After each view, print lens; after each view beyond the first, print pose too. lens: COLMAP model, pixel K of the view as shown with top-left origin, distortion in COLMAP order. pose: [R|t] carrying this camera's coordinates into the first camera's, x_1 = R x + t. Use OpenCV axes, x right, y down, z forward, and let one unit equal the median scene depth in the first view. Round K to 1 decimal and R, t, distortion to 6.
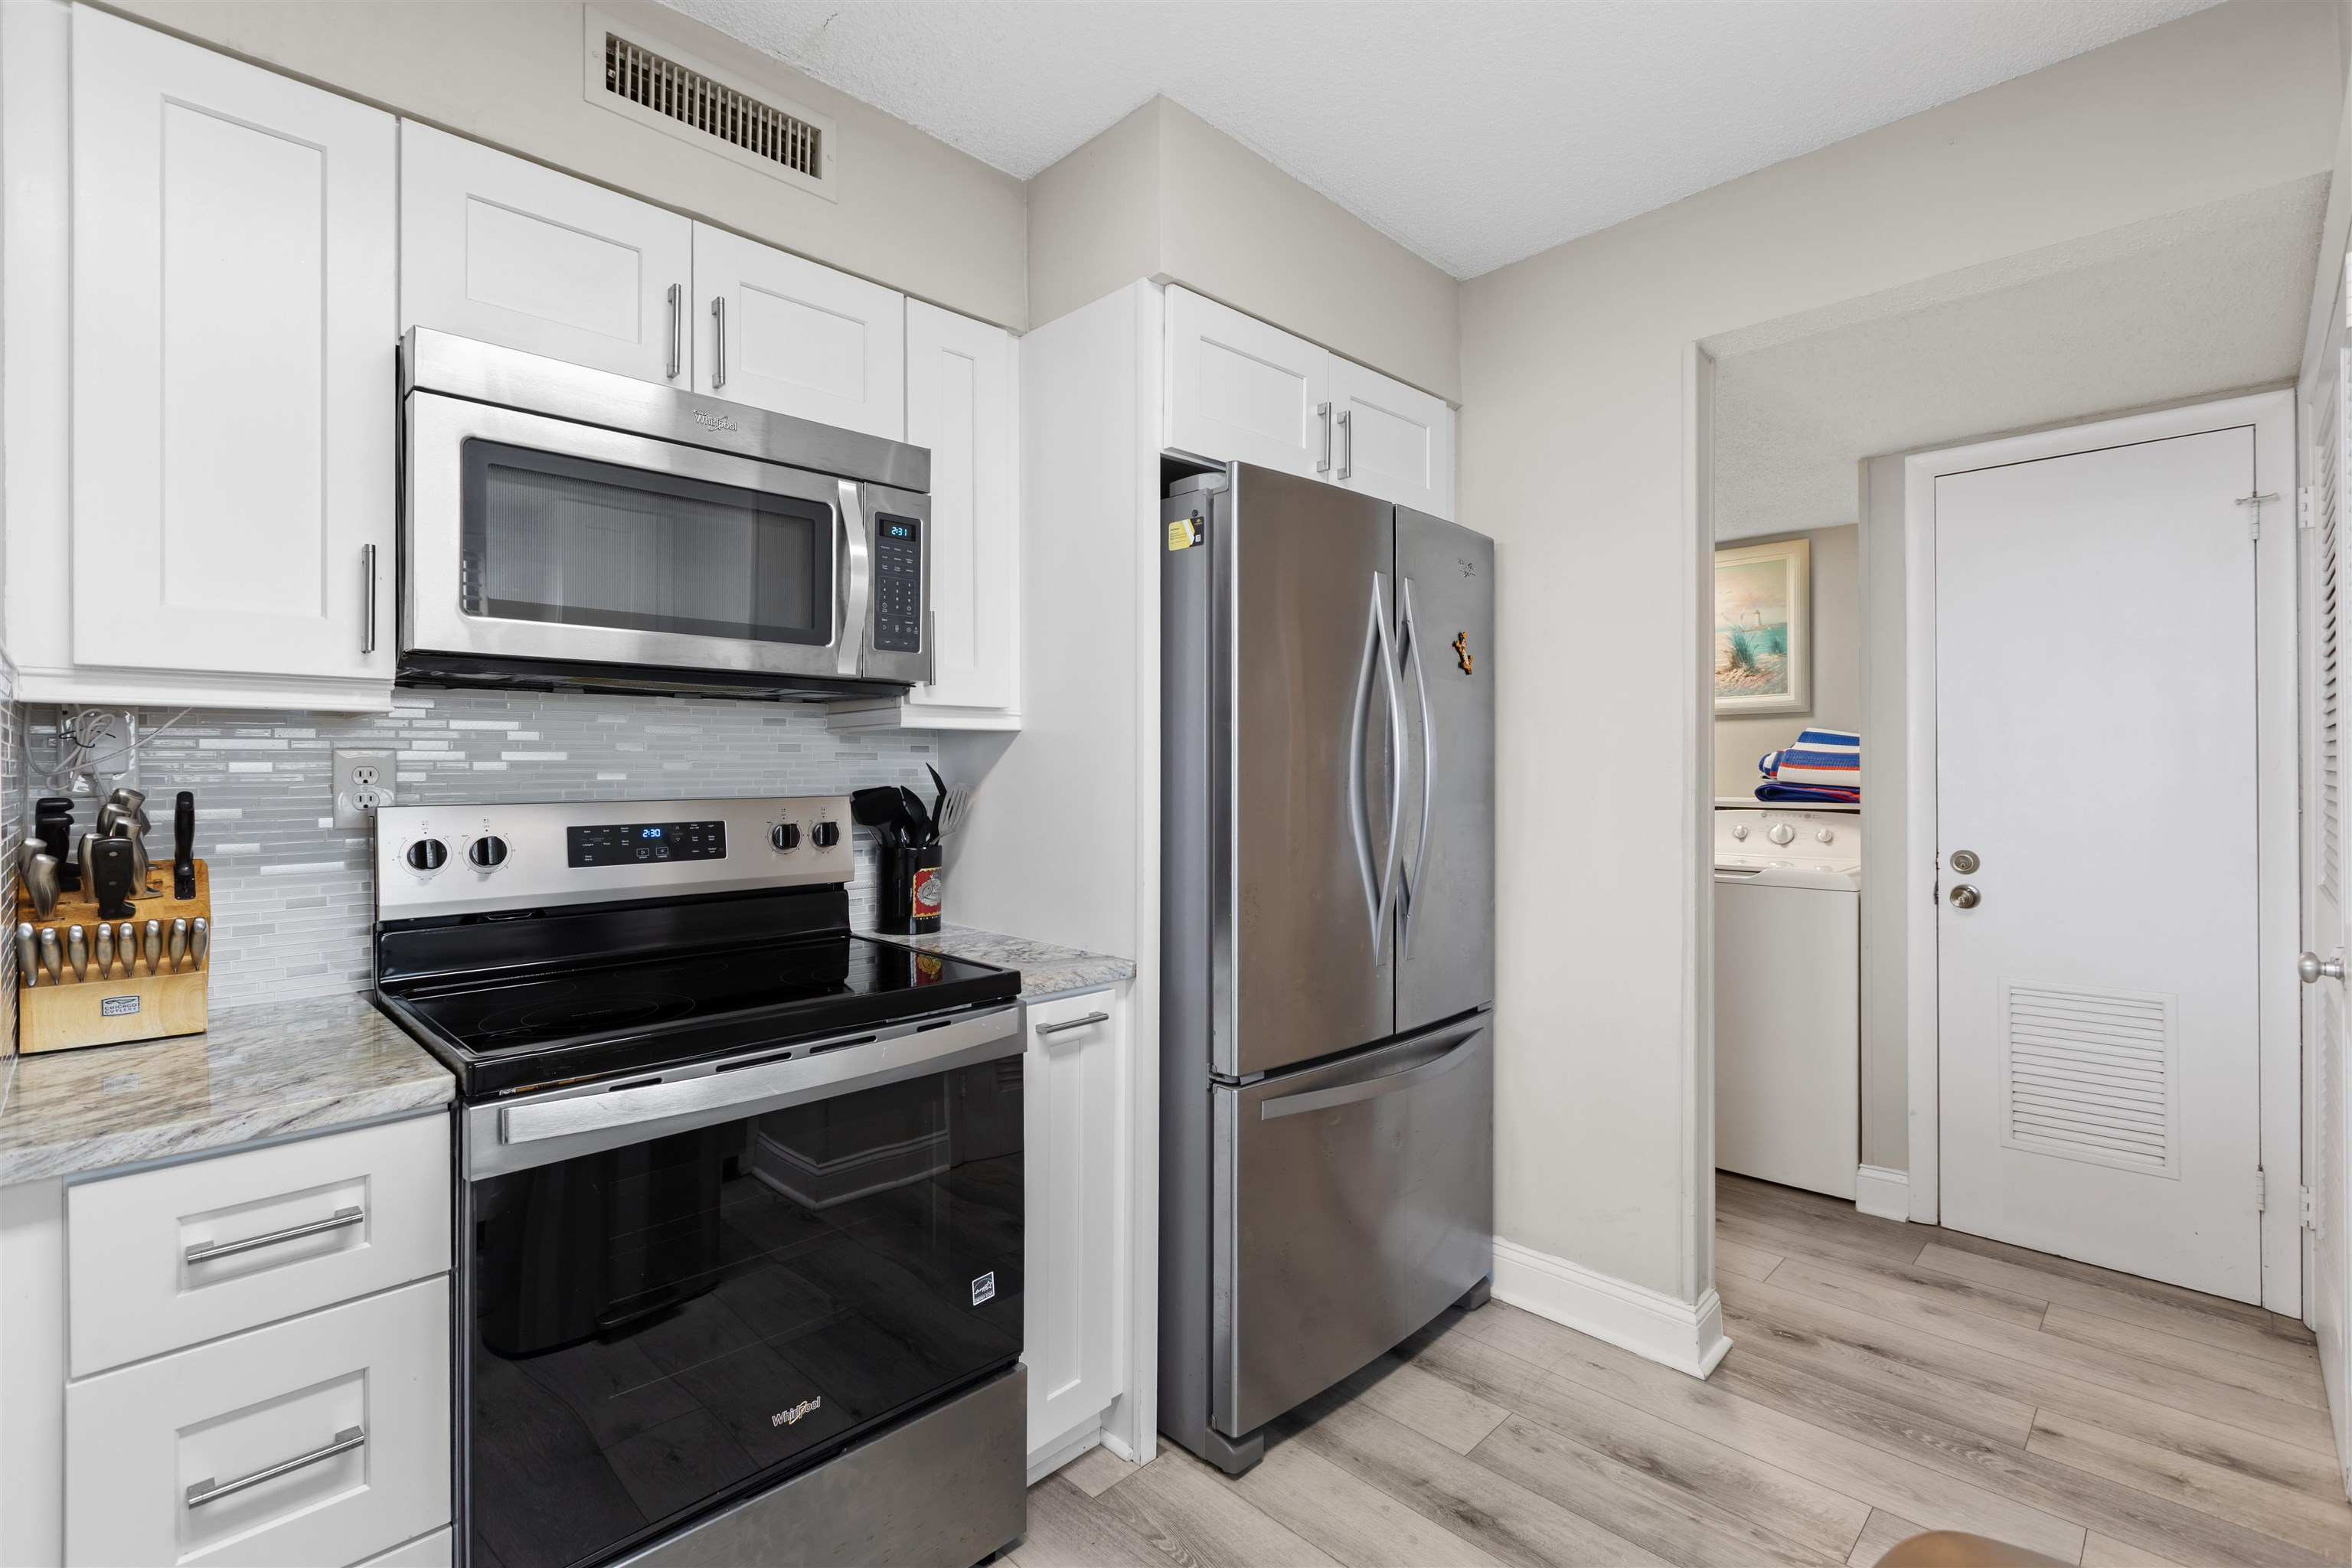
lens RADIAL K [[1059.5, 0, 1175.6], [0, 1059.5, 772.8], [0, 0, 1]] dist [0.002629, 0.000913]
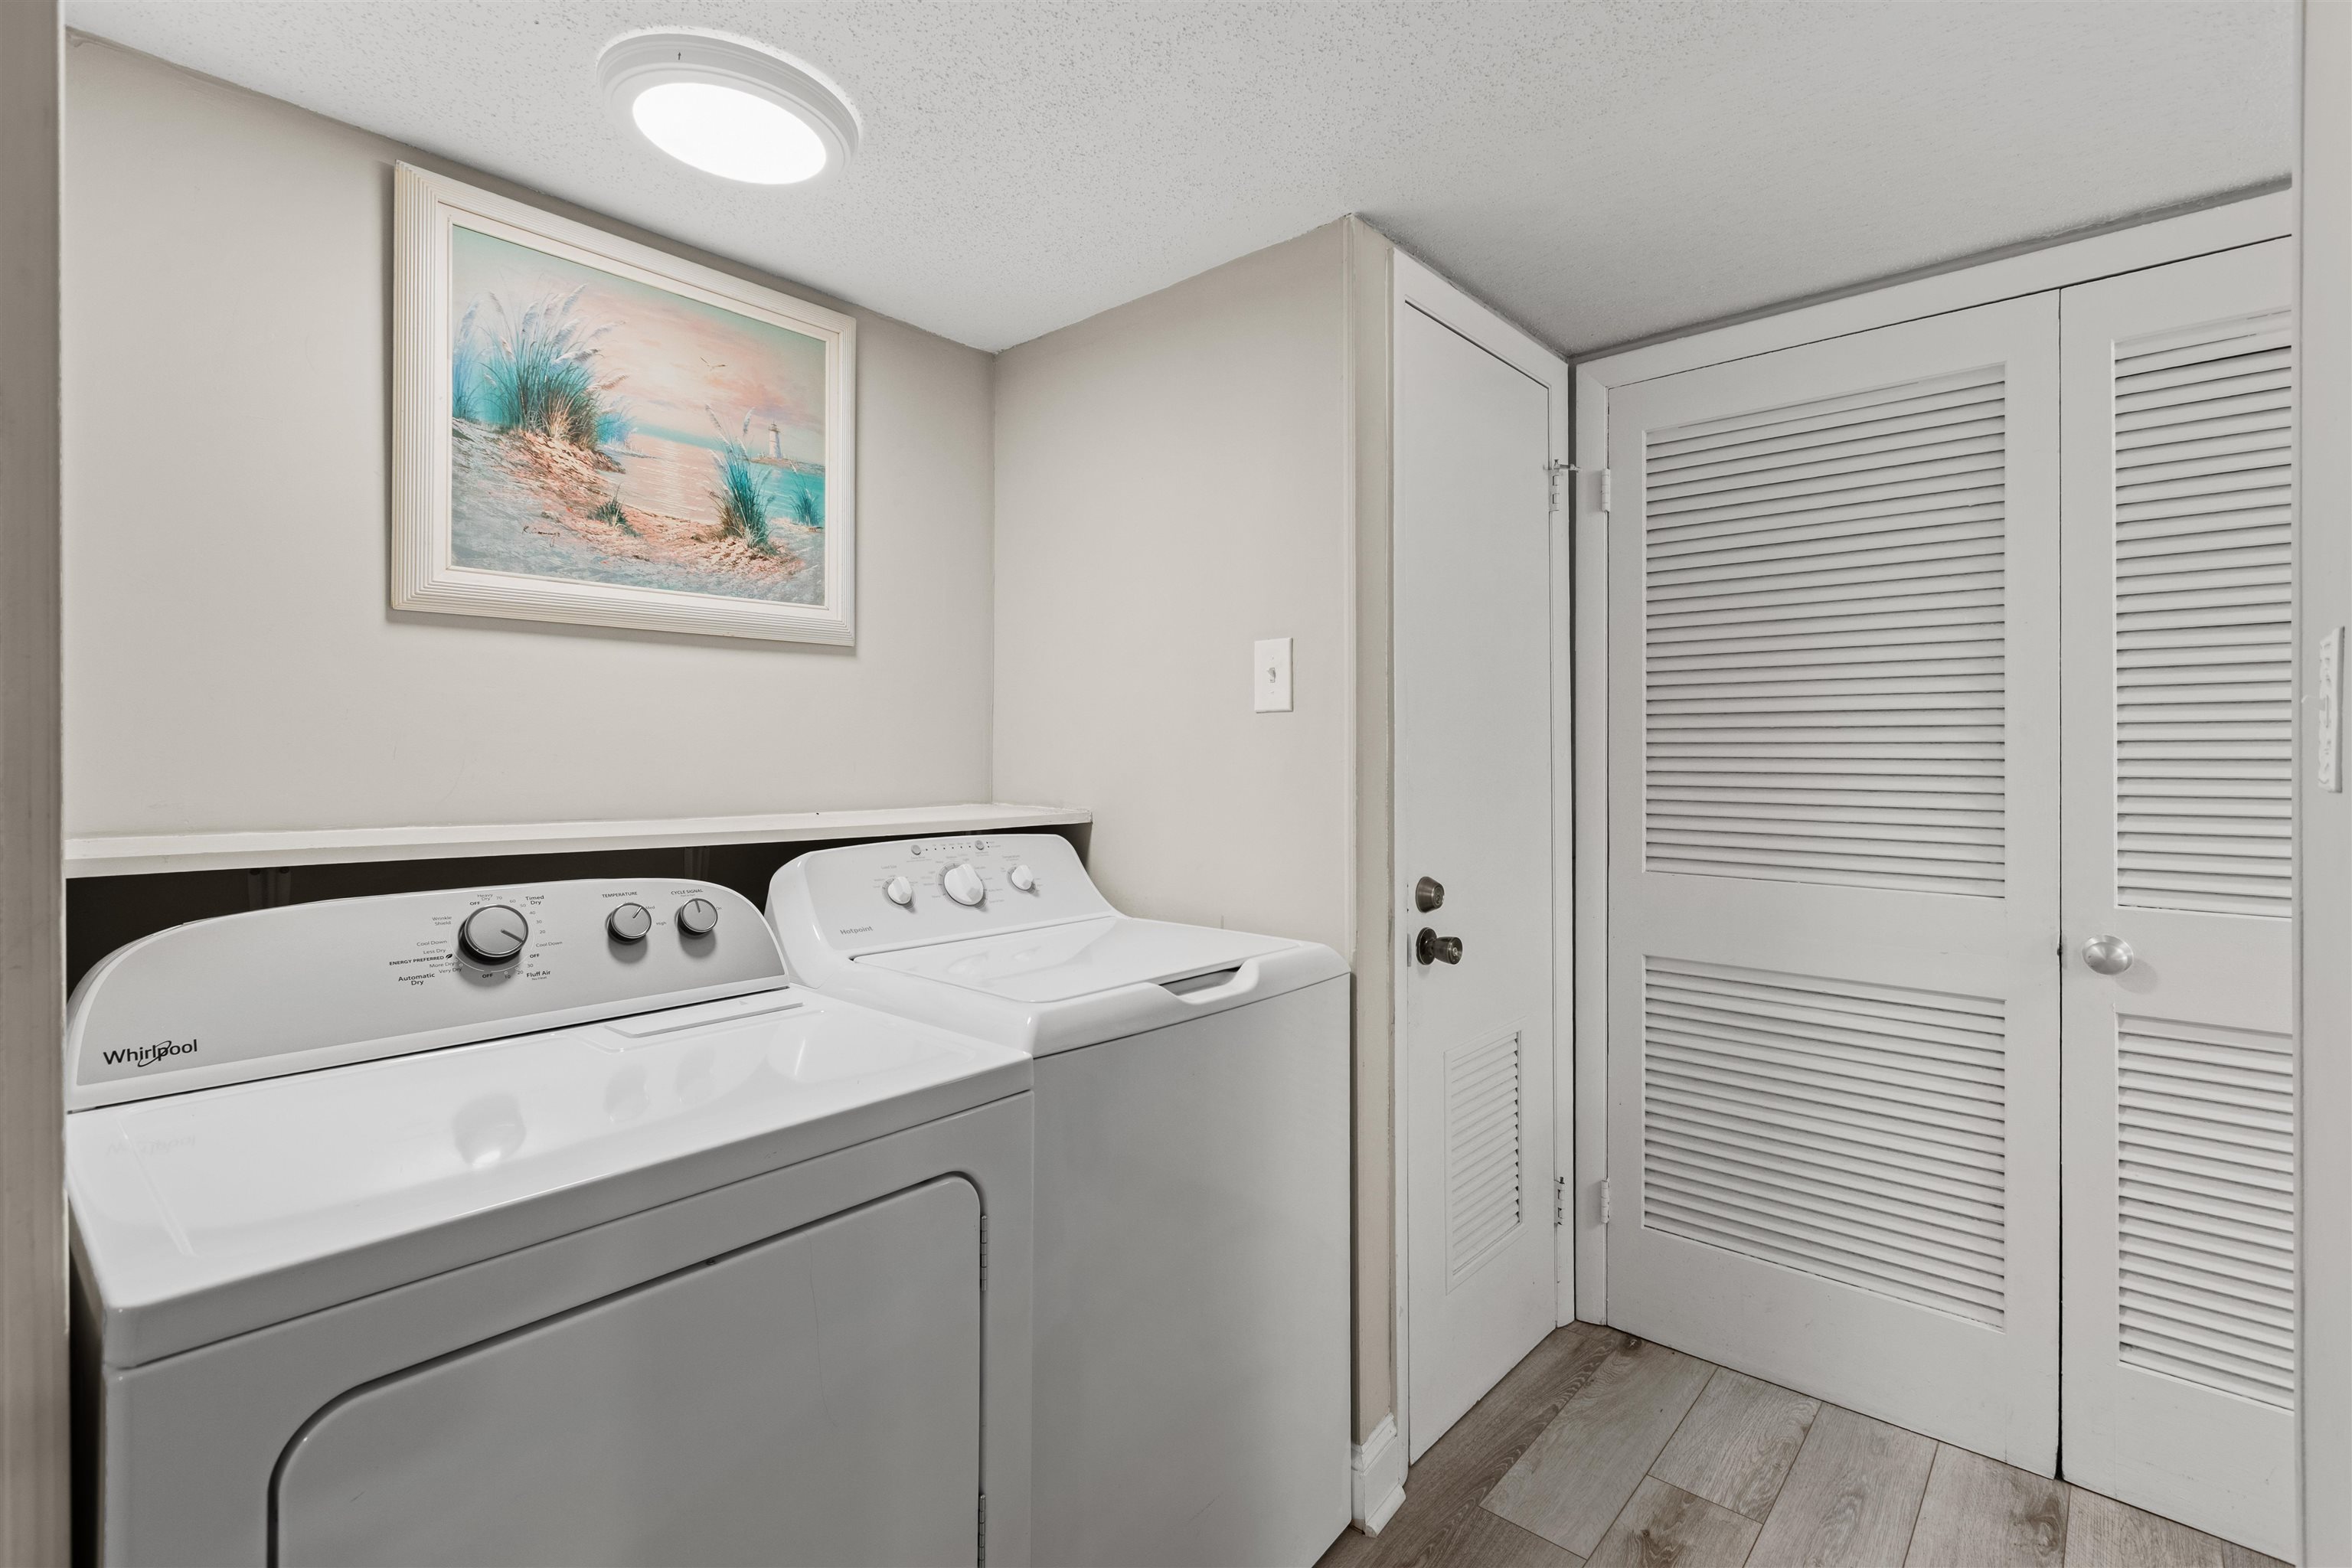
lens RADIAL K [[1059.5, 0, 1178.0], [0, 1059.5, 760.4], [0, 0, 1]] dist [0.002629, 0.000913]
pose [[-0.059373, 0.004709, 0.998225, 0.081511], [0.003784, 0.999983, -0.004492, 0.001602], [-0.998229, 0.003511, -0.059390, 1.120850]]
